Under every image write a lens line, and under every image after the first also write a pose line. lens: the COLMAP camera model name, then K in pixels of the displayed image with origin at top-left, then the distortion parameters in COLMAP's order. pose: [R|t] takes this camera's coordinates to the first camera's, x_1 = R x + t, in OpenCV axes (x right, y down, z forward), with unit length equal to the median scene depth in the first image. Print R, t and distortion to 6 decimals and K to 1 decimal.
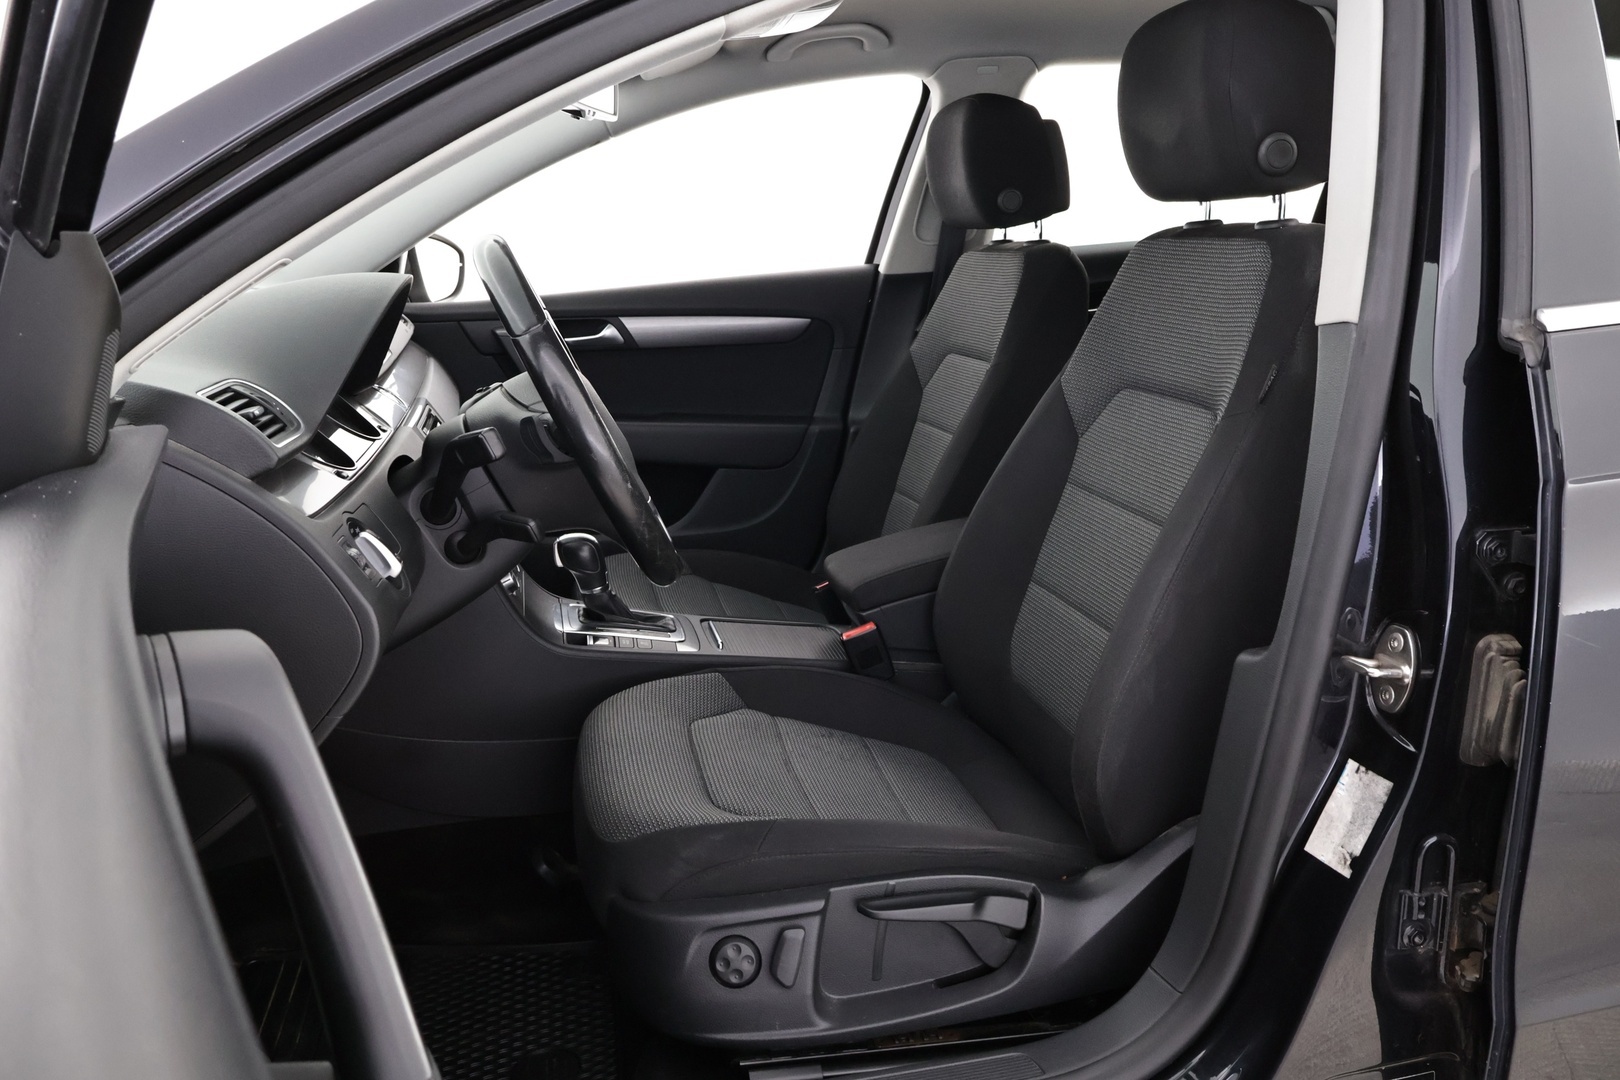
lens RADIAL K [[1368.4, 0, 810.0], [0, 1368.4, 540.0], [0, 0, 1]] dist [0.000370, 0.001689]
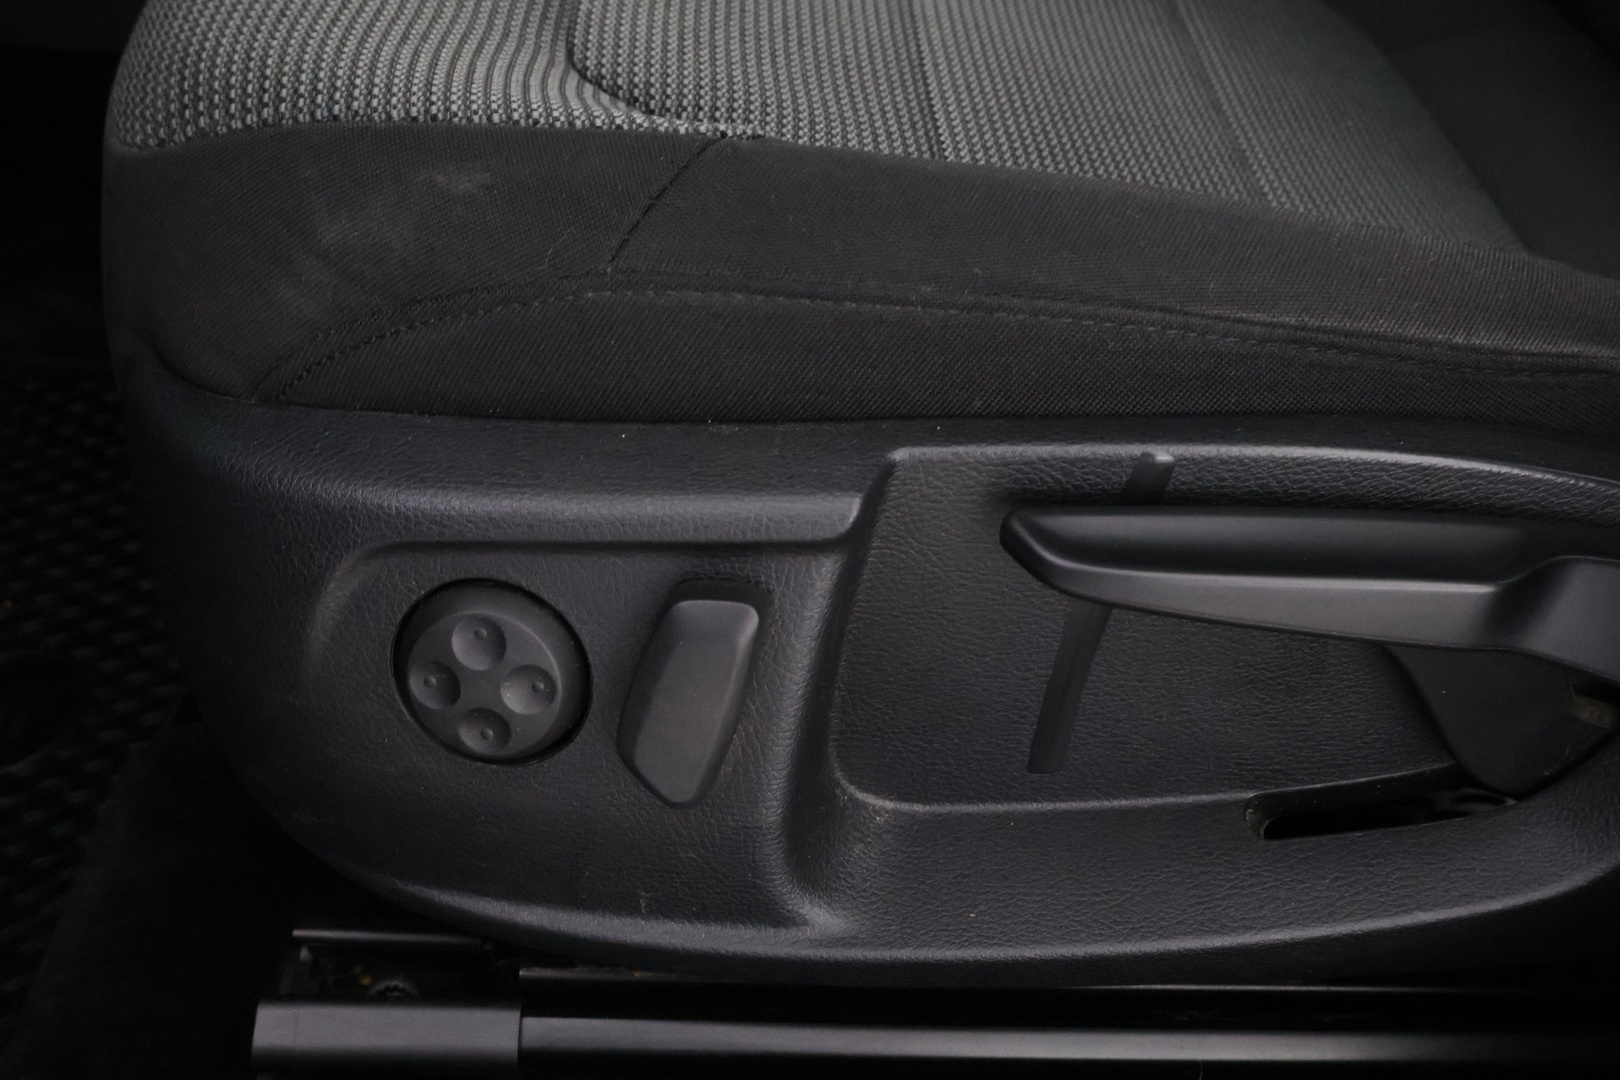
lens RADIAL K [[1787.9, 0, 810.0], [0, 1787.9, 540.0], [0, 0, 1]] dist [0.005261, 0.003628]
pose [[0.984836, 0.136338, -0.107282, 0.035970], [-0.080958, 0.908097, 0.410859, 0.142160], [0.153438, -0.395943, 0.905365, 0.708006]]
